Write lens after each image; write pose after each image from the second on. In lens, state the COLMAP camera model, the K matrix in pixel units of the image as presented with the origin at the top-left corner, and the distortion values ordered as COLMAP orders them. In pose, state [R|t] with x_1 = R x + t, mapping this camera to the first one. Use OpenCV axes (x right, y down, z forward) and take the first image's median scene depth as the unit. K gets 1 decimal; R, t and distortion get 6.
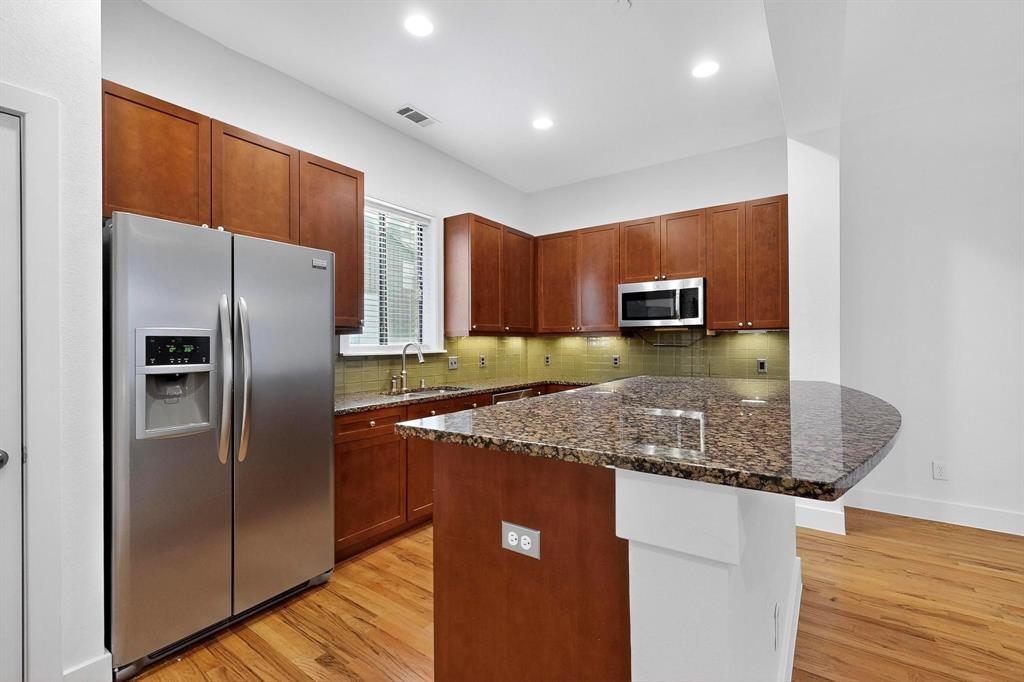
lens RADIAL K [[446.3, 0, 509.9], [0, 446.3, 345.4], [0, 0, 1]] dist [-0.003562, 0.000051]
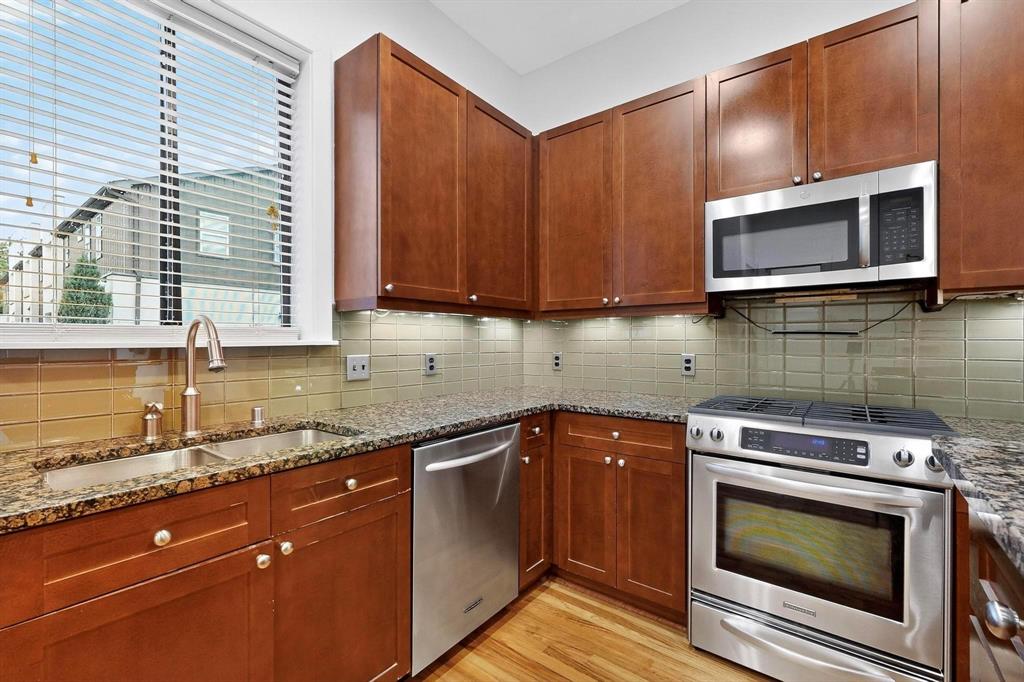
lens RADIAL K [[446.3, 0, 511.5], [0, 446.3, 342.4], [0, 0, 1]] dist [-0.003562, 0.000051]
pose [[0.999227, 0.003376, -0.039161, 0.058994], [-0.003477, 0.999991, -0.002501, 0.013463], [0.039152, 0.002636, 0.999230, 0.534287]]
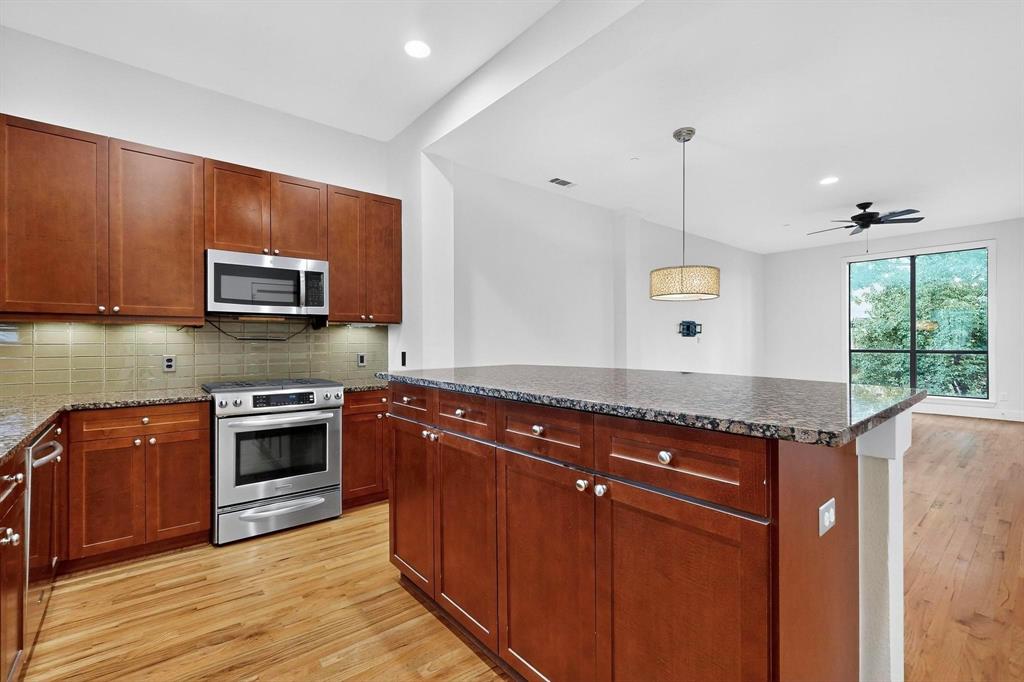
lens RADIAL K [[446.3, 0, 506.4], [0, 446.3, 343.7], [0, 0, 1]] dist [-0.003562, 0.000051]
pose [[0.269853, -0.002817, 0.962897, -0.295465], [0.002901, 0.999994, 0.002113, 0.008208], [-0.962897, 0.002223, 0.269859, 0.387084]]
